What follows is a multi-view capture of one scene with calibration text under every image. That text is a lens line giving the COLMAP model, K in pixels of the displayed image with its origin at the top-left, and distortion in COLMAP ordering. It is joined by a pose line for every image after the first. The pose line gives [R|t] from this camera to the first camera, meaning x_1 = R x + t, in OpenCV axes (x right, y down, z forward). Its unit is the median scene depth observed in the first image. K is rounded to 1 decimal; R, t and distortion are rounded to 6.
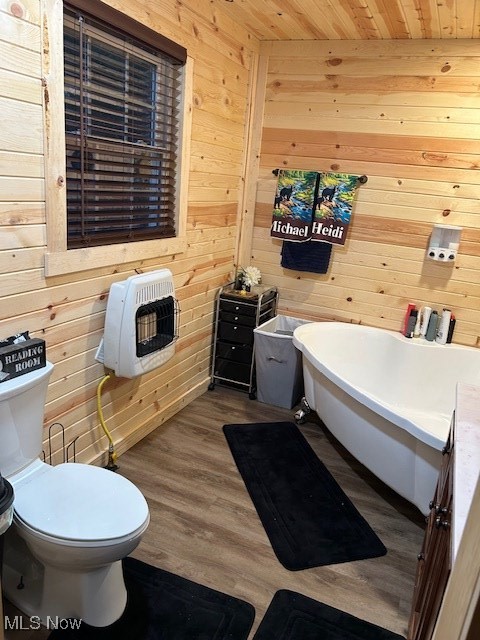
lens RADIAL K [[468.3, 0, 241.6], [0, 468.3, 321.4], [0, 0, 1]] dist [0.008265, -0.034309]
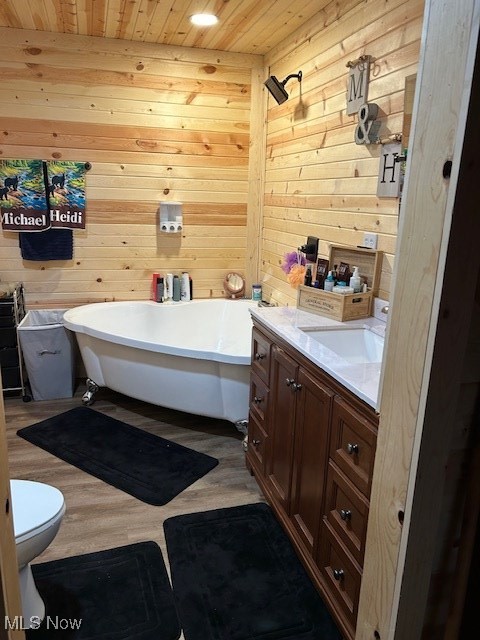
lens RADIAL K [[468.3, 0, 242.9], [0, 468.3, 320.3], [0, 0, 1]] dist [0.008265, -0.034309]
pose [[0.766202, -0.228554, 0.600581, -0.197303], [0.221804, 0.971235, 0.086637, 0.023687], [-0.603107, 0.066830, 0.794856, -0.034002]]
